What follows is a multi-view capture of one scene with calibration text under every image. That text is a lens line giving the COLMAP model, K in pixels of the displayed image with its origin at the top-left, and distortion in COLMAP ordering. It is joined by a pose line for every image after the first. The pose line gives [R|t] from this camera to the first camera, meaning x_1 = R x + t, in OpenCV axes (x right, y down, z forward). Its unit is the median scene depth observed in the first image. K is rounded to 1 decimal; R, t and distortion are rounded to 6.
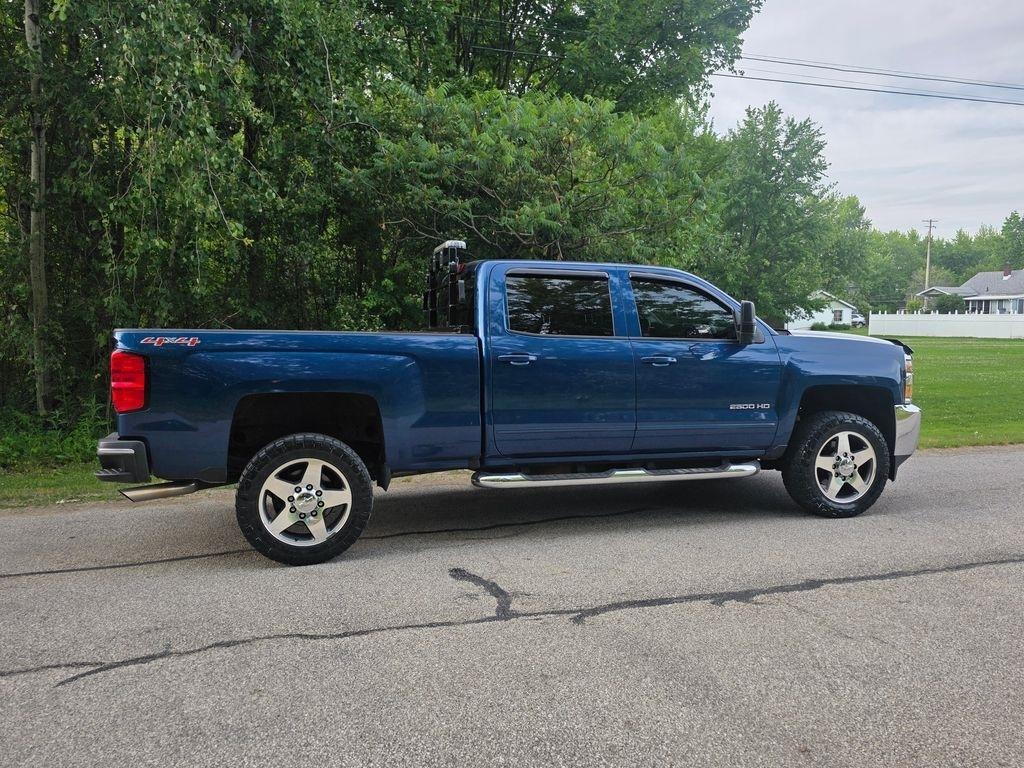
lens RADIAL K [[782.4, 0, 529.4], [0, 782.4, 372.7], [0, 0, 1]] dist [0.063119, -0.055497]
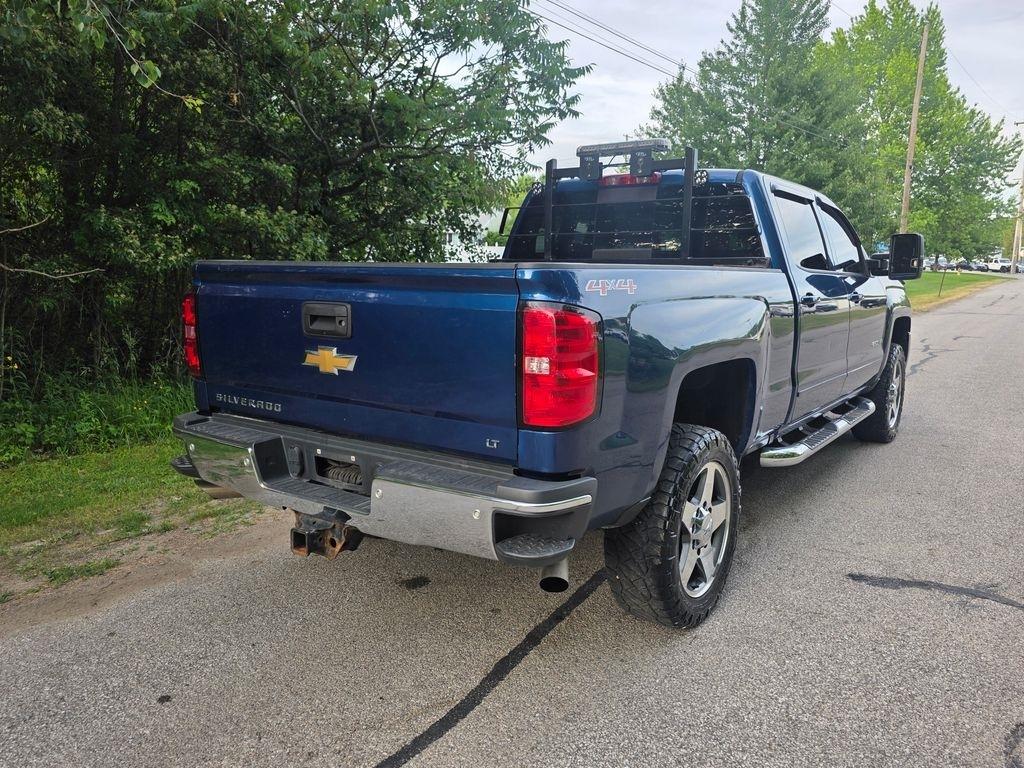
lens RADIAL K [[782.1, 0, 517.2], [0, 782.1, 366.8], [0, 0, 1]] dist [0.067146, -0.060792]
pose [[0.788249, -0.076620, 0.610568, -0.794415], [0.025259, 0.995410, 0.092305, -0.034070], [-0.614838, -0.057337, 0.786566, 0.585324]]
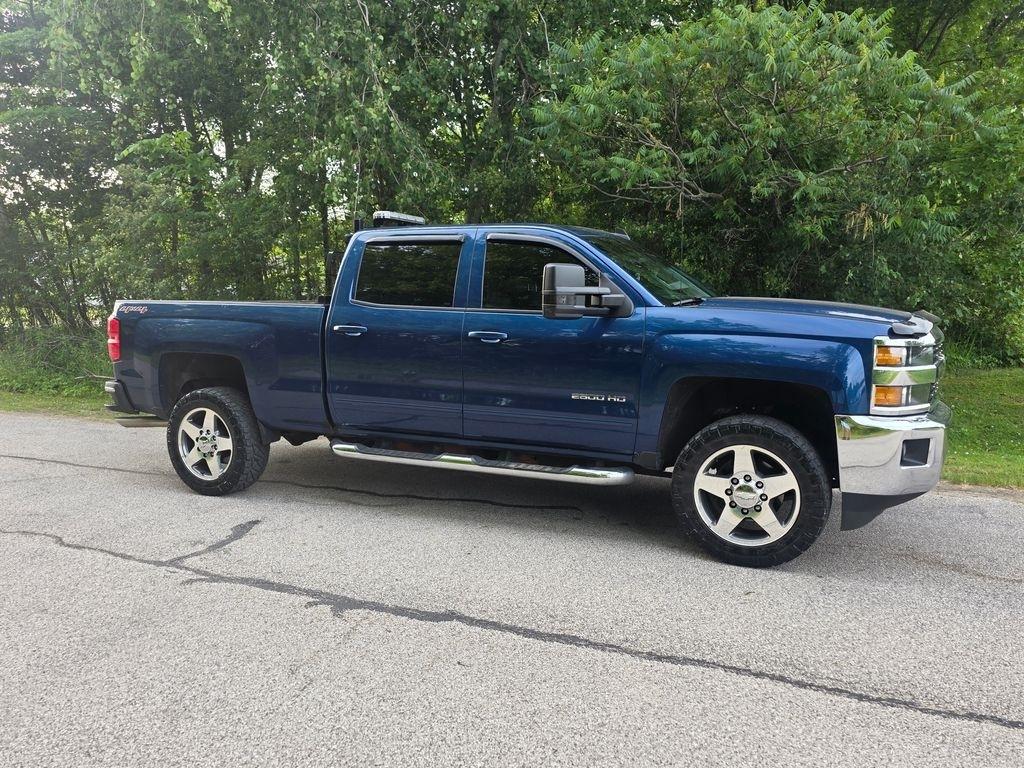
lens RADIAL K [[778.0, 0, 517.6], [0, 778.0, 376.9], [0, 0, 1]] dist [0.069667, -0.065926]
pose [[0.739332, 0.064825, -0.670214, 0.872460], [-0.030040, 0.997539, 0.063347, -0.029374], [0.672671, -0.026701, 0.739460, 0.430992]]
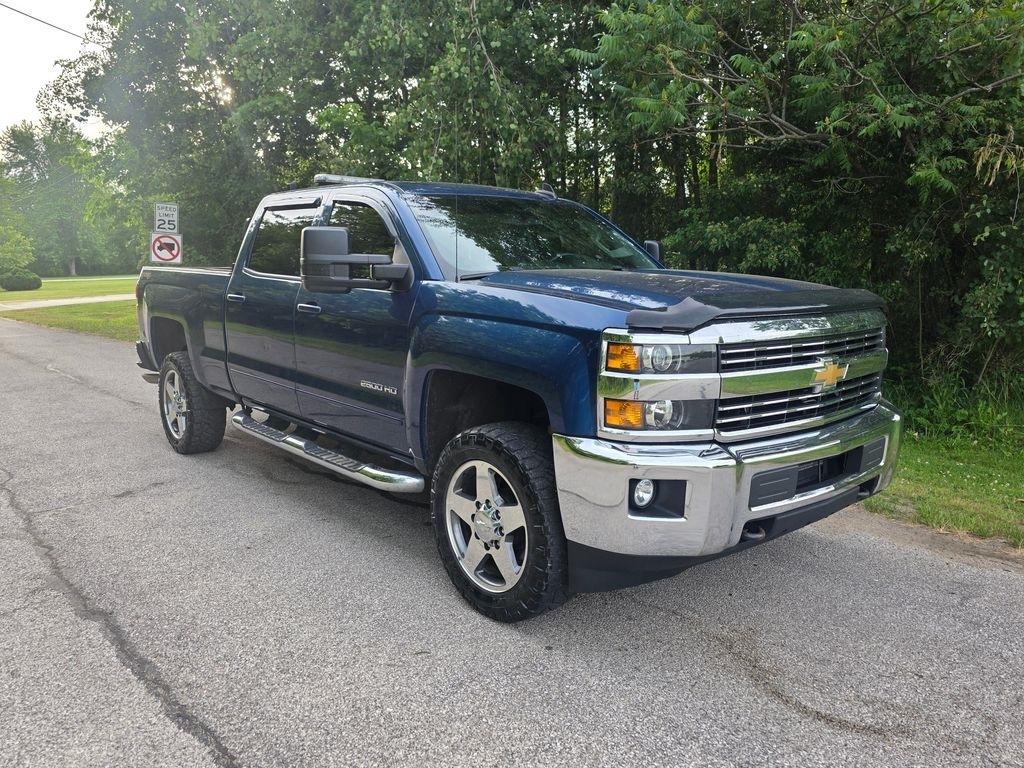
lens RADIAL K [[782.1, 0, 517.2], [0, 782.1, 366.8], [0, 0, 1]] dist [0.067146, -0.060792]
pose [[0.405731, 0.120459, -0.906020, 1.089832], [-0.046889, 0.992715, 0.110988, -0.062751], [0.912789, -0.002549, 0.408424, 0.980825]]
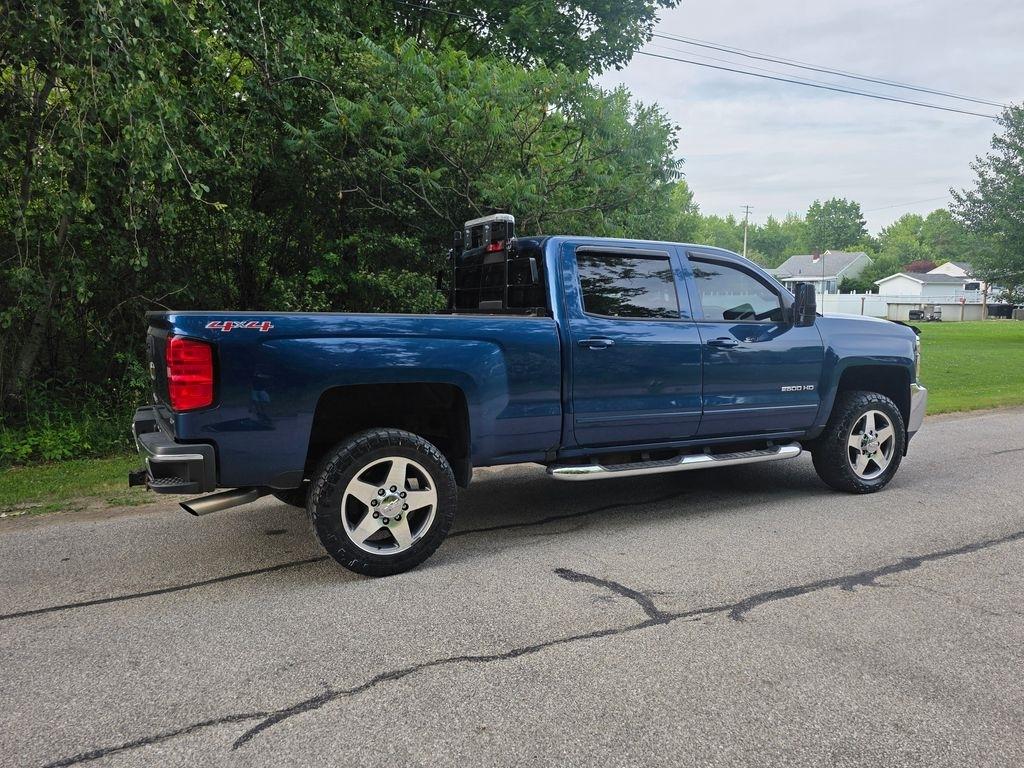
lens RADIAL K [[780.4, 0, 527.2], [0, 780.4, 386.1], [0, 0, 1]] dist [0.068295, -0.066378]
pose [[0.978461, -0.017845, 0.205658, -0.311486], [0.008335, 0.998859, 0.047014, -0.011772], [-0.206263, -0.044287, 0.977494, 0.103314]]
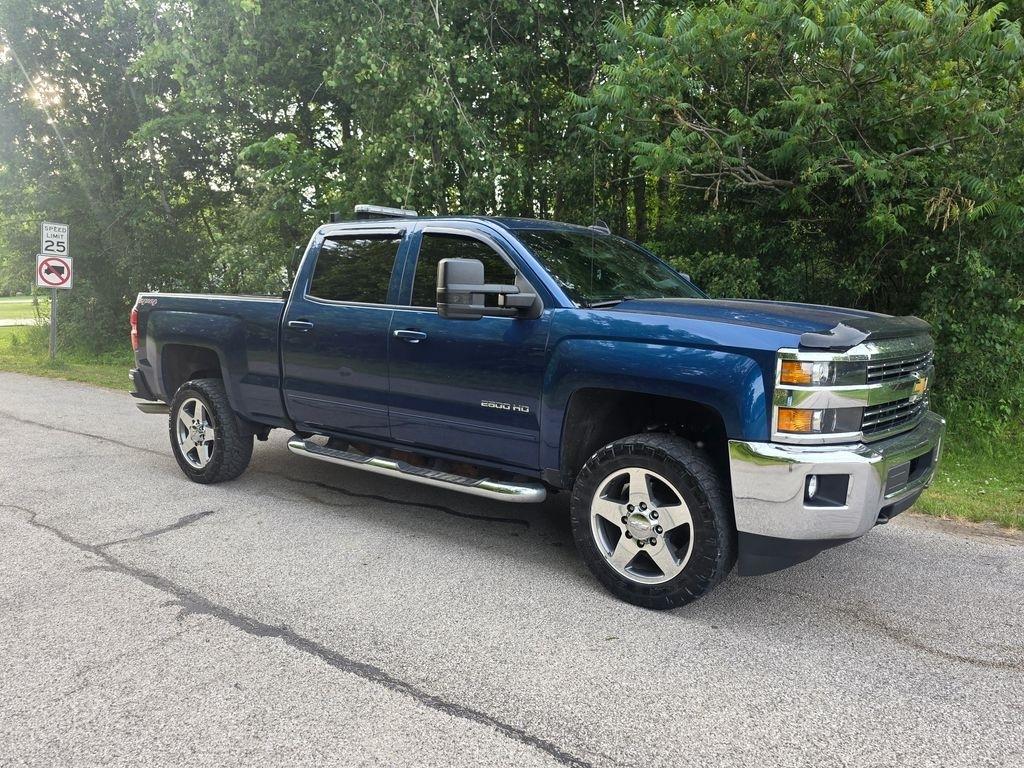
lens RADIAL K [[777.7, 0, 524.8], [0, 777.7, 385.7], [0, 0, 1]] dist [0.088270, -0.101873]
pose [[0.571437, 0.101926, -0.814292, 1.023515], [-0.049454, 0.994731, 0.089806, -0.048222], [0.819155, -0.011048, 0.573466, 0.709757]]
